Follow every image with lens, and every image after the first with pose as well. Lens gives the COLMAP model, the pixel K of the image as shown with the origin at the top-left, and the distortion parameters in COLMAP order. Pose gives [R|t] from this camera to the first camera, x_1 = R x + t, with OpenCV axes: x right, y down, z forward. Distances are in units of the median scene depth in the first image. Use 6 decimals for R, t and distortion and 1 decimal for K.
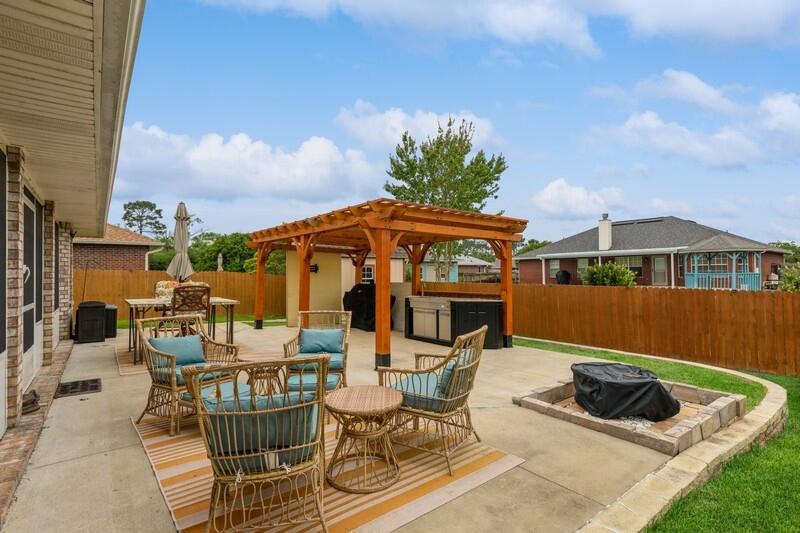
lens RADIAL K [[378.9, 0, 405.7], [0, 378.9, 271.5], [0, 0, 1]] dist [-0.005123, -0.000408]
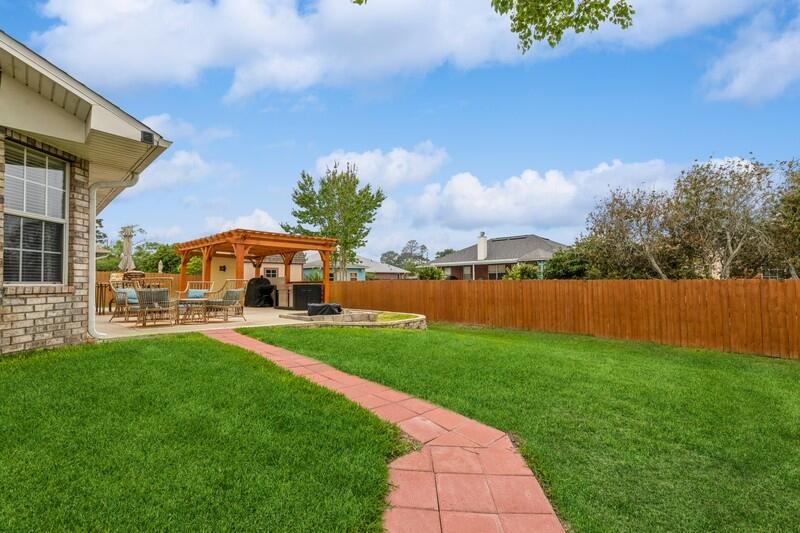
lens RADIAL K [[362.7, 0, 402.6], [0, 362.7, 283.0], [0, 0, 1]] dist [0.001915, -0.000054]
pose [[0.992720, -0.001639, 0.120438, 0.168979], [0.001214, 0.999993, 0.003600, 0.026027], [-0.120443, -0.003427, 0.992714, -0.297130]]
